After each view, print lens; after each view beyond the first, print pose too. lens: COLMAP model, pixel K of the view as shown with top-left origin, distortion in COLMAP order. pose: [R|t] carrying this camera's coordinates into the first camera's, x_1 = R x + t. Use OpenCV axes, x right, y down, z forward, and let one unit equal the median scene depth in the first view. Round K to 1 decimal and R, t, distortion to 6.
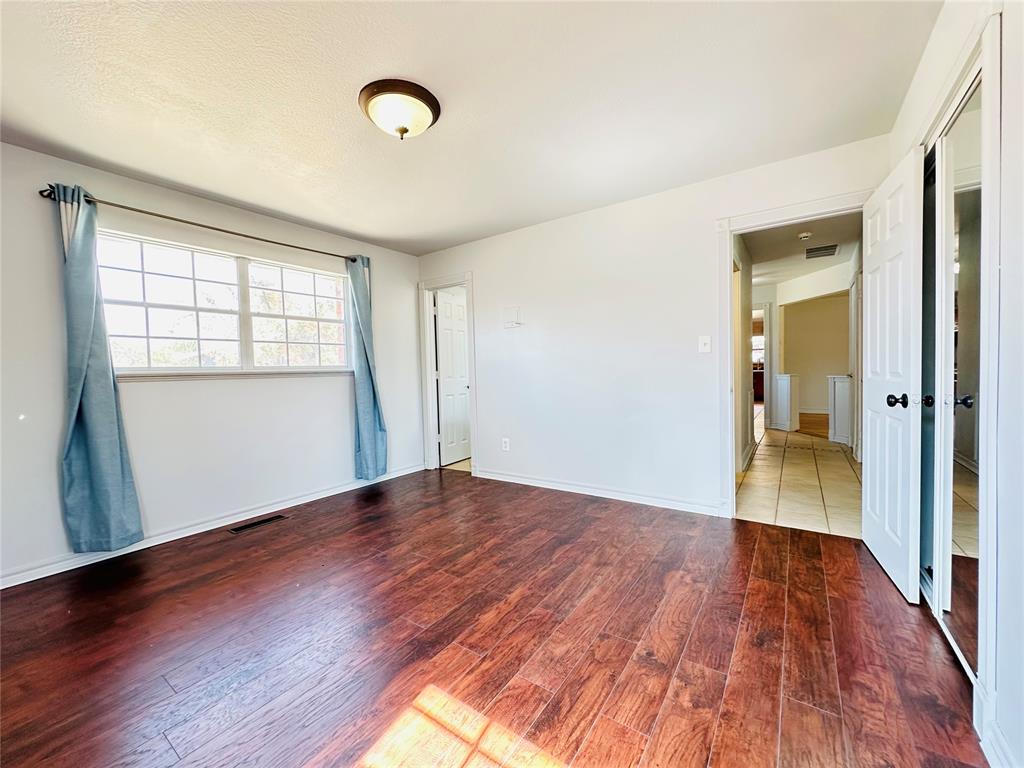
lens RADIAL K [[406.5, 0, 507.4], [0, 406.5, 382.9], [0, 0, 1]] dist [-0.001007, 0.000038]
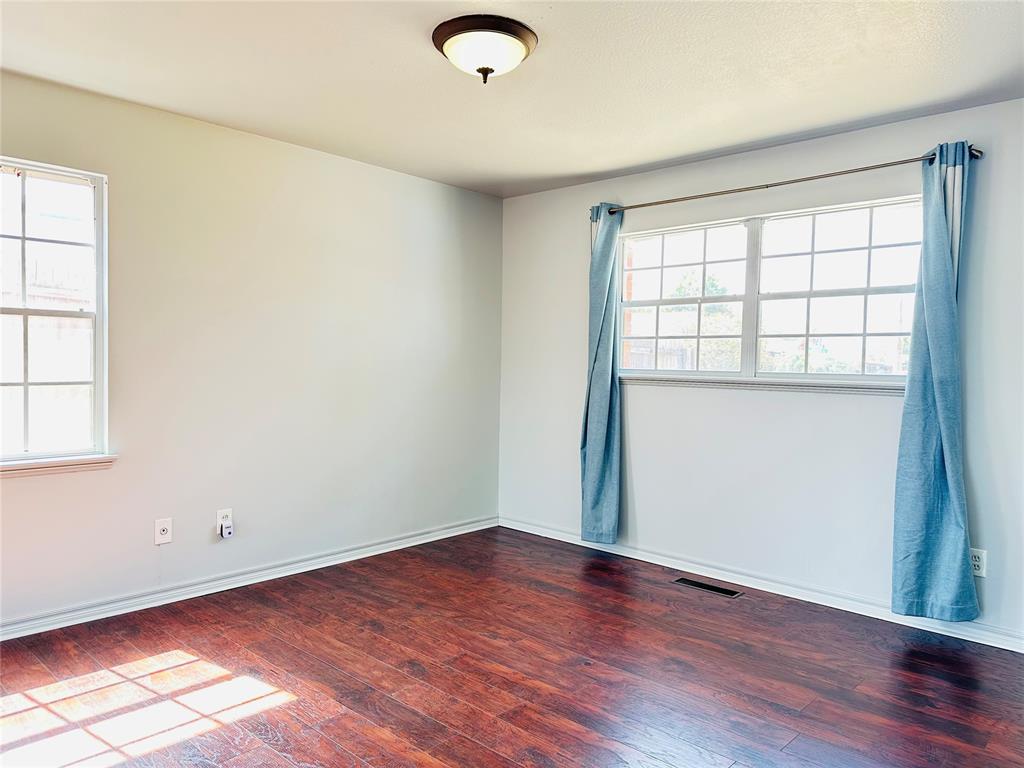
lens RADIAL K [[701.2, 0, 510.5], [0, 701.2, 384.1], [0, 0, 1]] dist [0.027920, -0.002828]
pose [[-0.126121, 0.058605, -0.990282, 0.724973], [-0.042265, 0.997030, 0.064387, -0.092993], [0.991114, 0.049975, -0.123269, 0.849007]]
